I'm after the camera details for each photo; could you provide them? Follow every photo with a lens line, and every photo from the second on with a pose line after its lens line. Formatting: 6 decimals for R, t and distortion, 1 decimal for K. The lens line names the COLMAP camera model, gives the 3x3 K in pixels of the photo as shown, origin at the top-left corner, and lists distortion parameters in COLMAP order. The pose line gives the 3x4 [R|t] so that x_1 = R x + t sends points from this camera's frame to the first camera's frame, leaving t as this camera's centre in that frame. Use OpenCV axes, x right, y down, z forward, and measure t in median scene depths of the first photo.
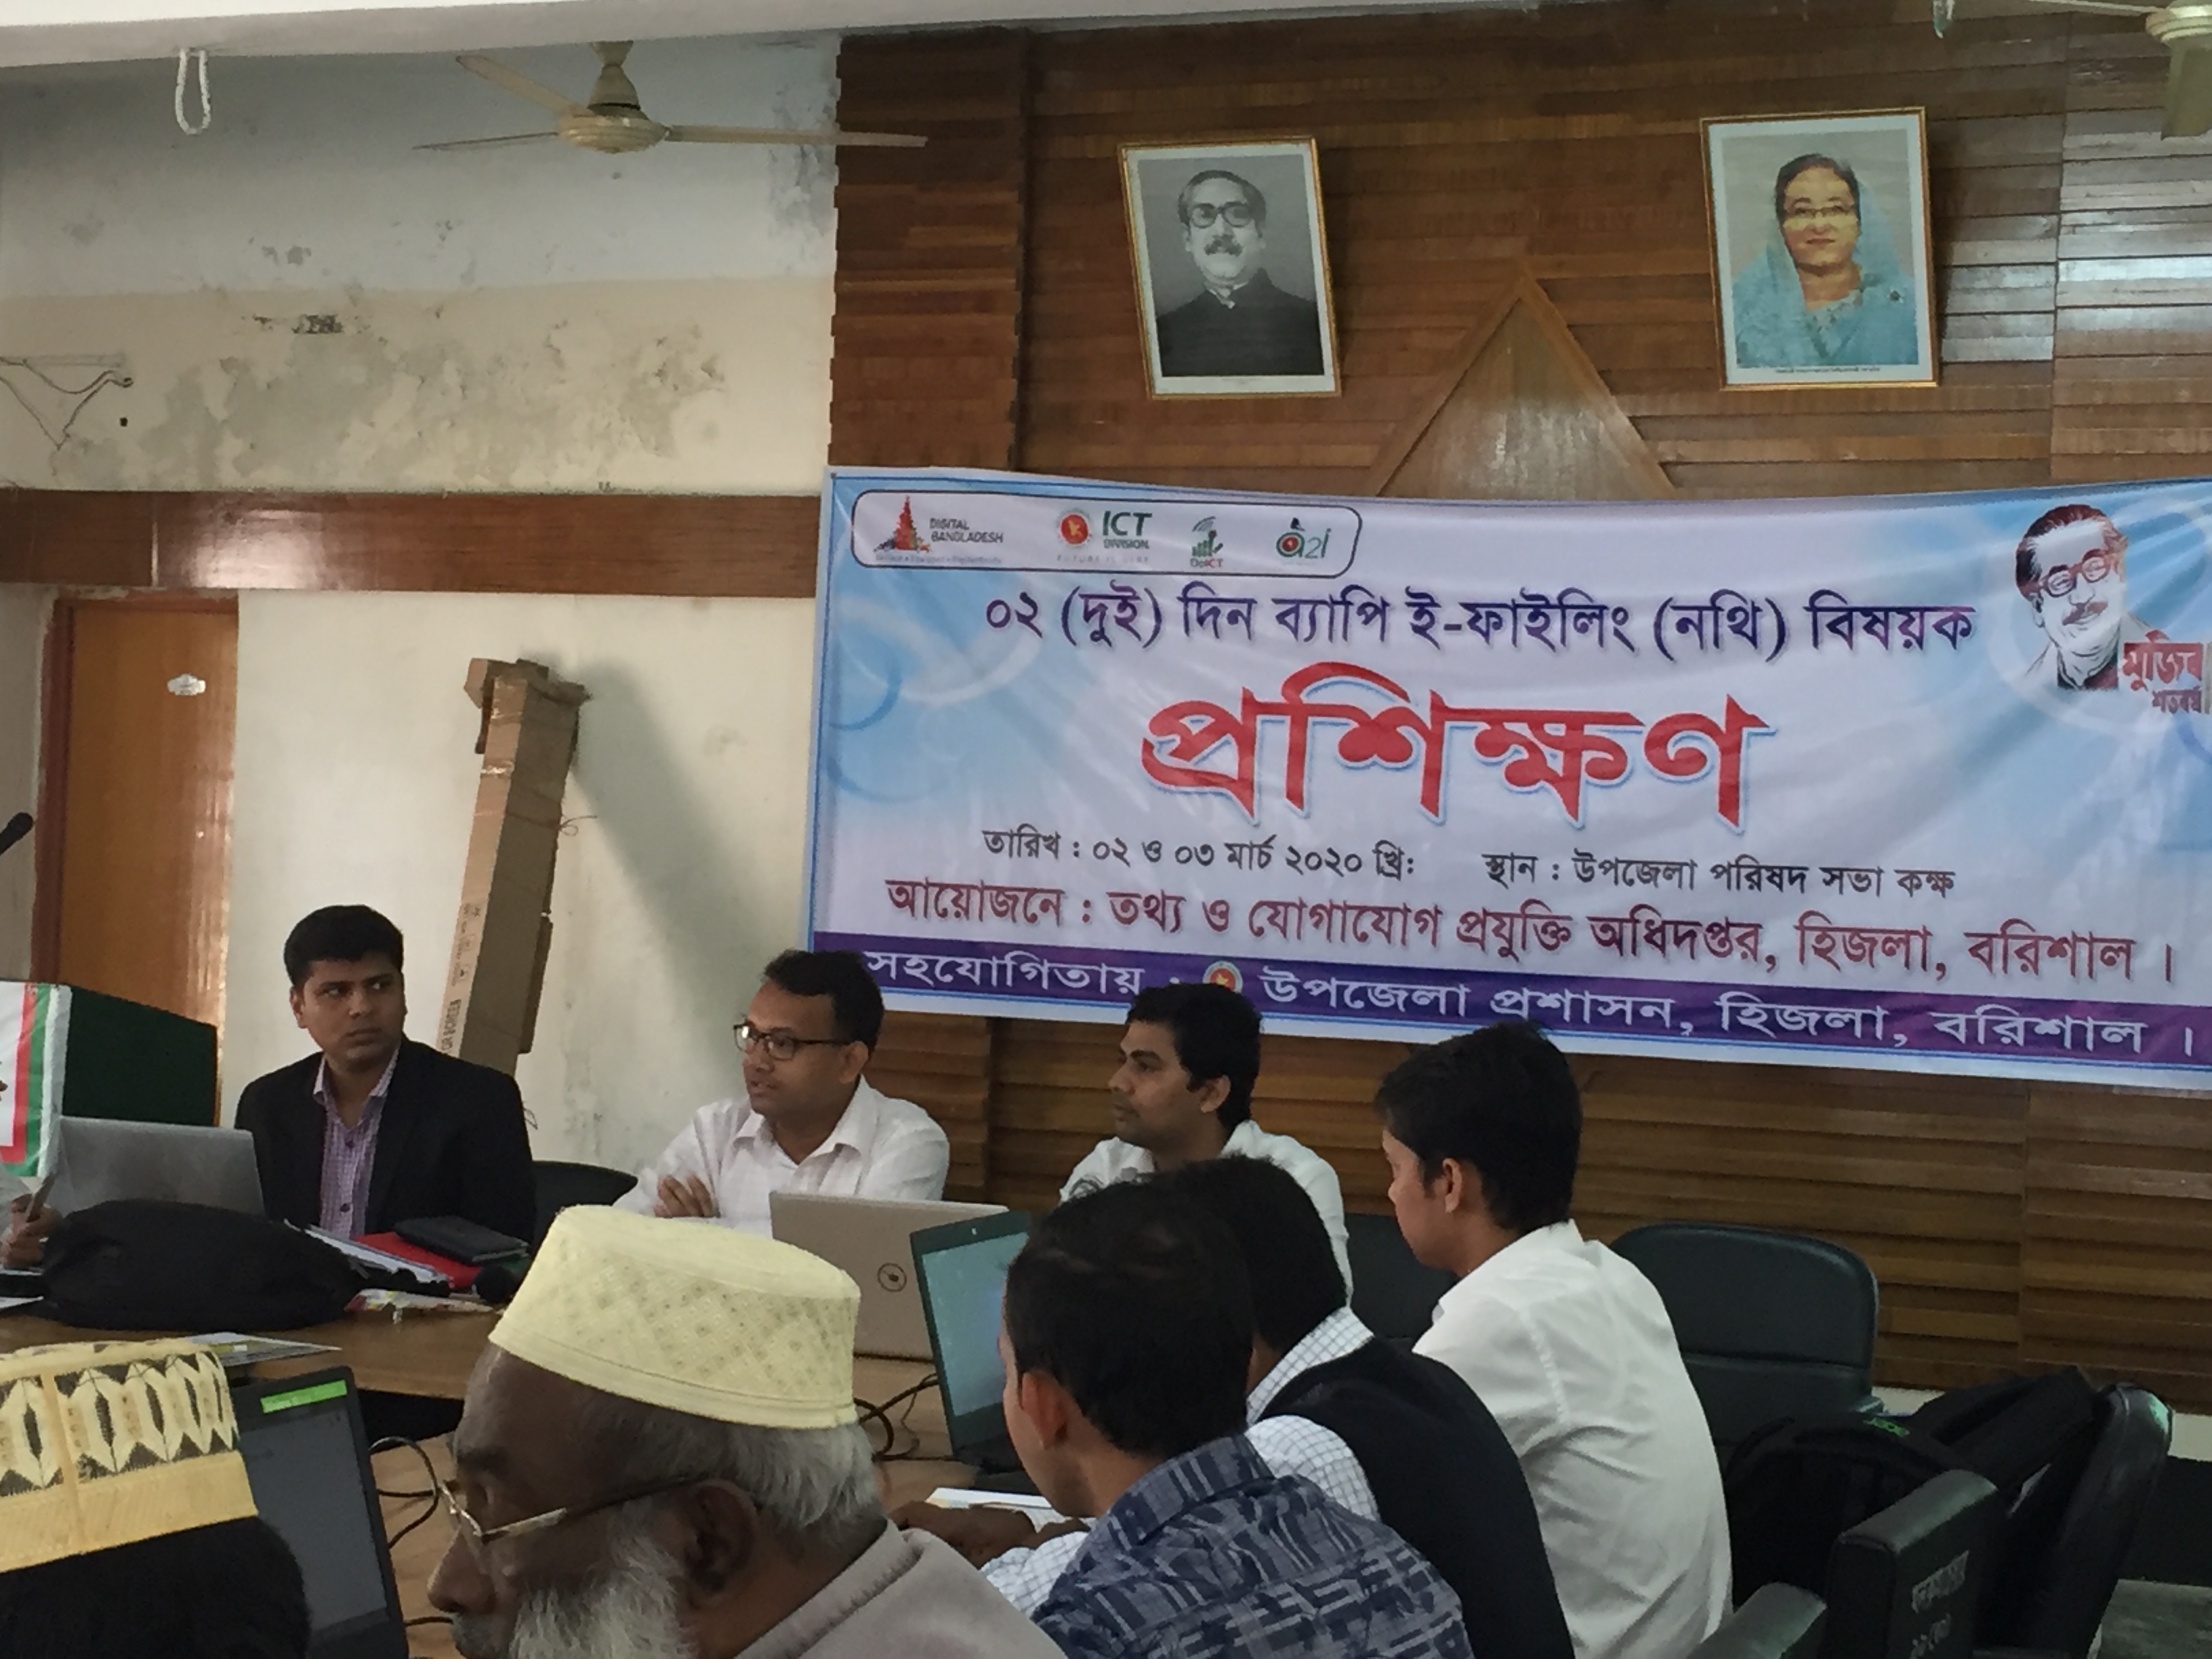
lens RADIAL K [[3824.5, 0, 1123.3], [0, 3824.5, 846.0], [0, 0, 1]] dist [0.035983, 0.000000]
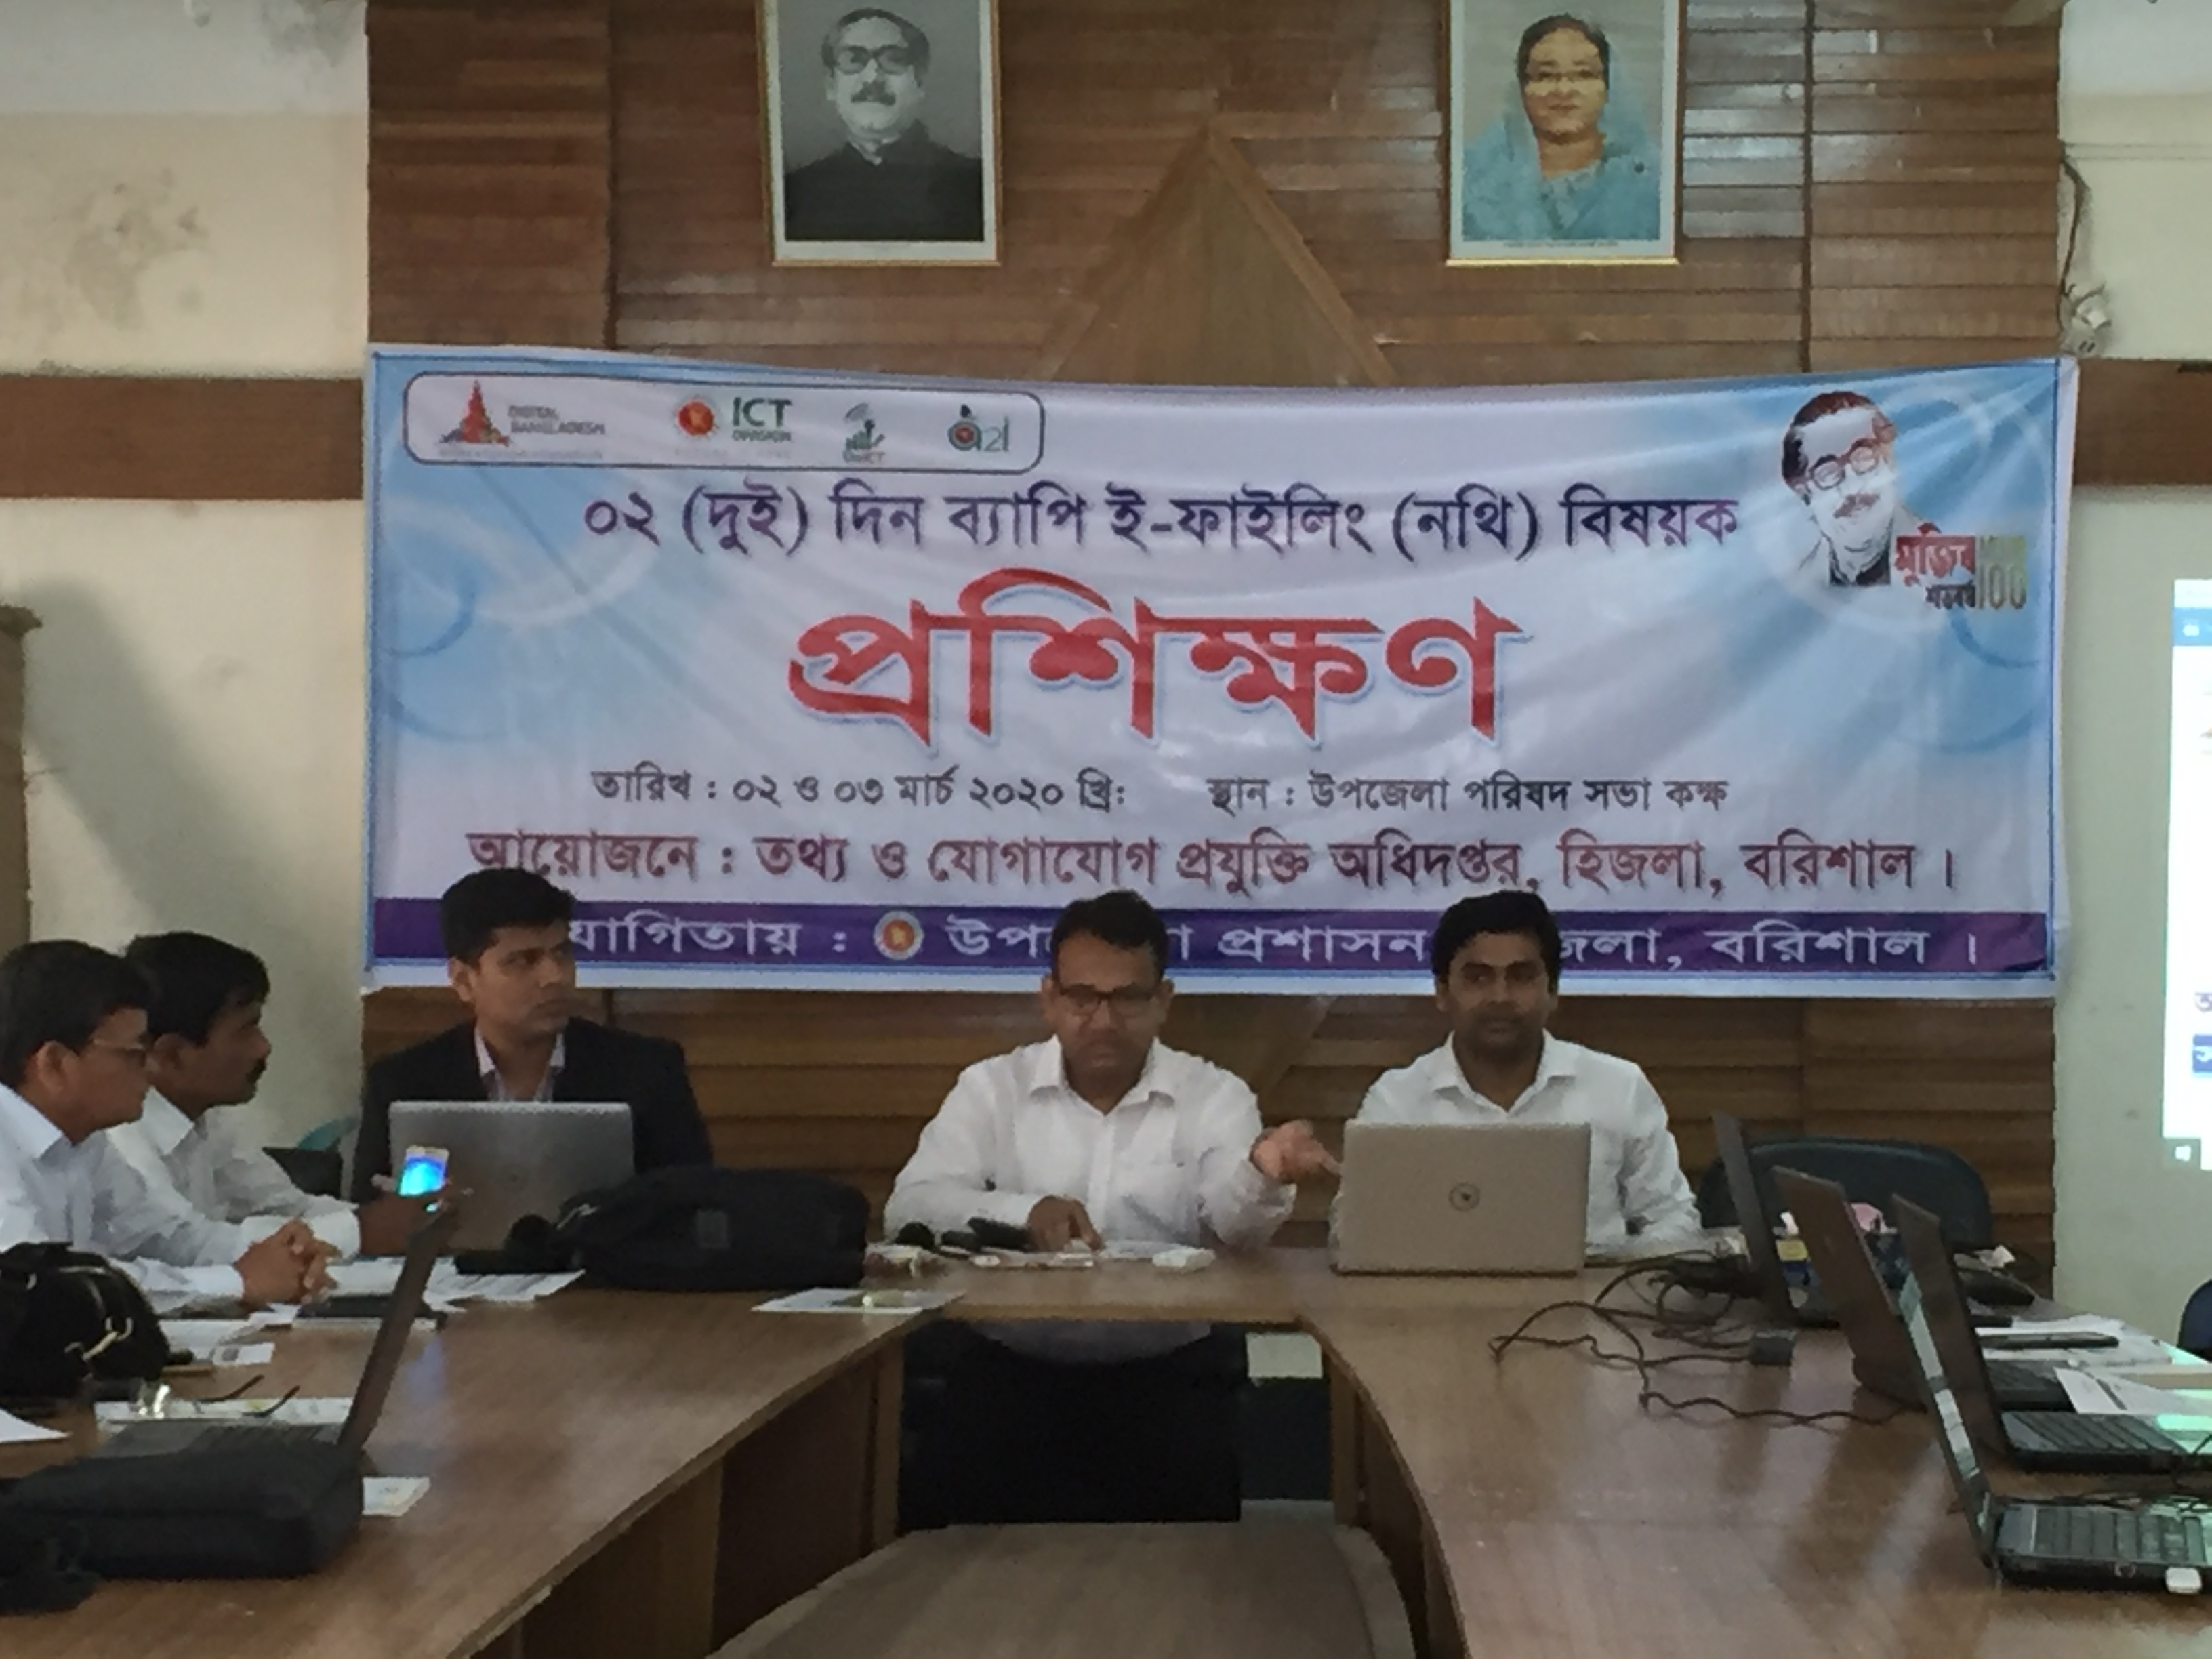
lens RADIAL K [[5904.7, 0, 1064.4], [0, 5904.7, 872.0], [0, 0, 1]] dist [0.036619, 0.000000]
pose [[0.936181, -0.038926, 0.349357, -0.415514], [0.031721, 0.999150, 0.026325, -0.013528], [-0.350085, -0.013563, 0.936620, -0.284847]]
